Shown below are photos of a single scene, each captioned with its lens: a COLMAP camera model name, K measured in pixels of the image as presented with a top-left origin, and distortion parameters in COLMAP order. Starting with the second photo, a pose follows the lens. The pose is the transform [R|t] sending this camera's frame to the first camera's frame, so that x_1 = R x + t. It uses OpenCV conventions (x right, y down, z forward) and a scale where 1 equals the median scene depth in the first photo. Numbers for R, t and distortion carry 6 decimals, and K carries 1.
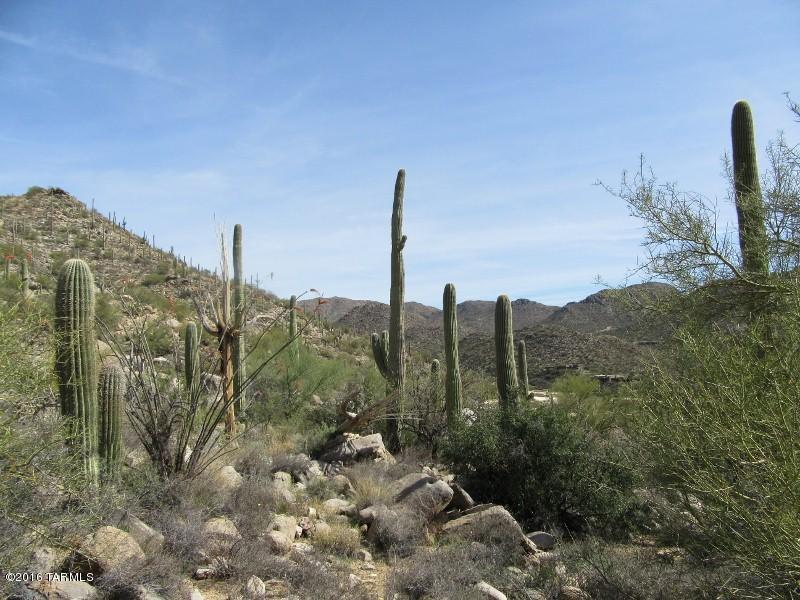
lens RADIAL K [[592.9, 0, 400.0], [0, 592.9, 300.0], [0, 0, 1]] dist [-0.003122, -0.003308]
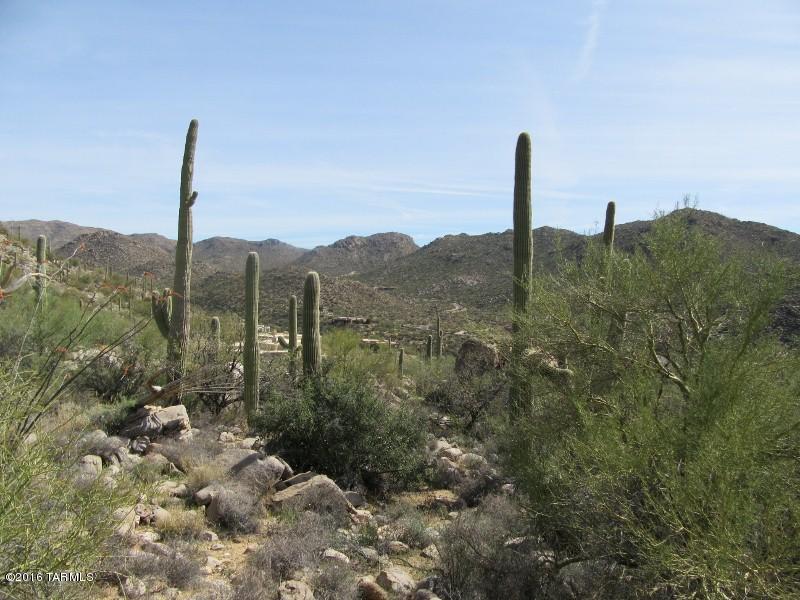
lens RADIAL K [[594.9, 0, 400.0], [0, 594.9, 300.0], [0, 0, 1]] dist [-0.009155, 0.042507]
pose [[0.911993, 0.034064, 0.408789, -0.124913], [-0.075335, 0.993505, 0.085281, -0.067227], [-0.403229, -0.108572, 0.908636, -0.040745]]
